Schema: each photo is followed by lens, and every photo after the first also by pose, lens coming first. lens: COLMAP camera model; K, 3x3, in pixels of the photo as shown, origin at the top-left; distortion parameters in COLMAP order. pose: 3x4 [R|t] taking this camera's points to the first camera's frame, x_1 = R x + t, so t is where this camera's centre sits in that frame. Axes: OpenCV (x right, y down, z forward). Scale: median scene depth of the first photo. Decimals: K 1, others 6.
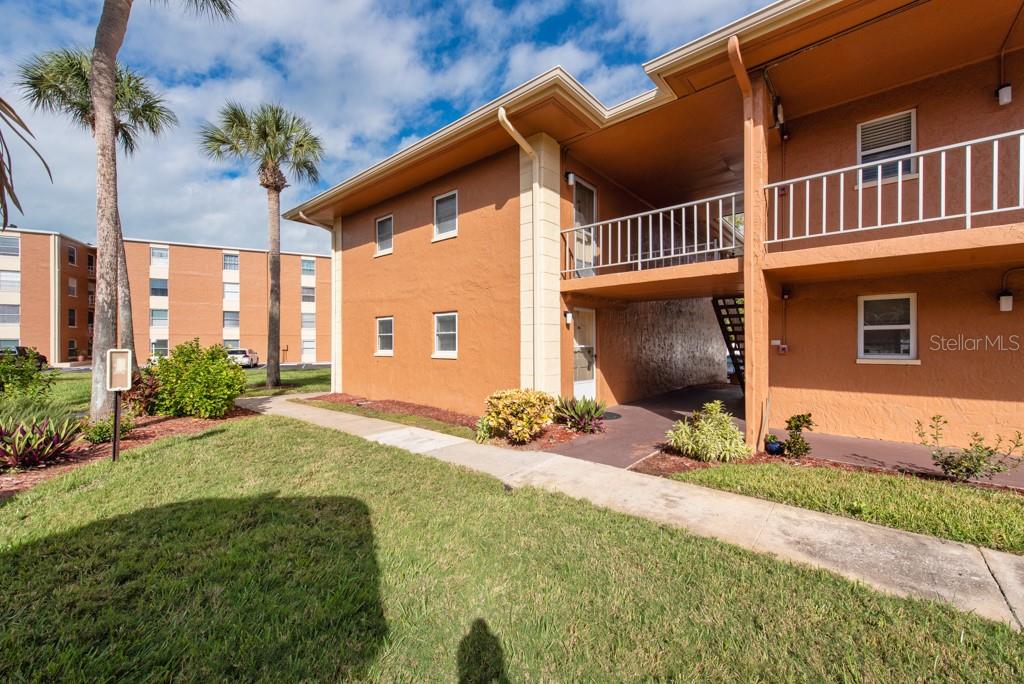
lens RADIAL K [[403.4, 0, 513.5], [0, 403.4, 342.8], [0, 0, 1]] dist [0.013314, -0.004623]
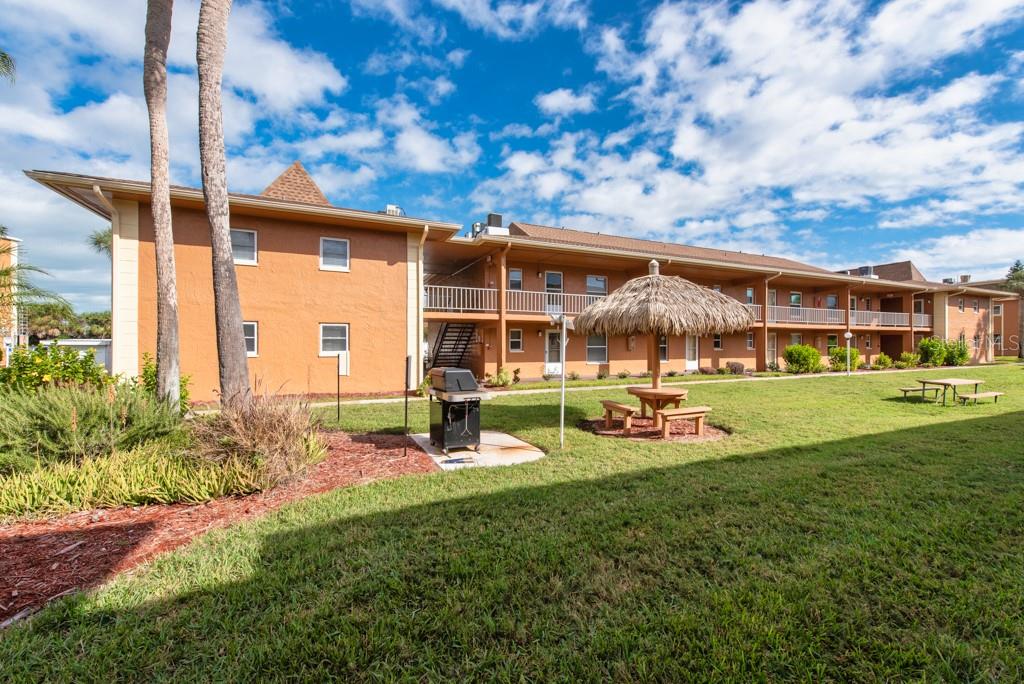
lens RADIAL K [[403.4, 0, 508.0], [0, 403.4, 346.7], [0, 0, 1]] dist [0.013314, -0.004623]
pose [[0.431571, -0.002909, 0.902074, -1.406705], [-0.001427, 0.999991, 0.003908, -0.001837], [-0.902078, -0.002974, 0.431563, -0.170567]]
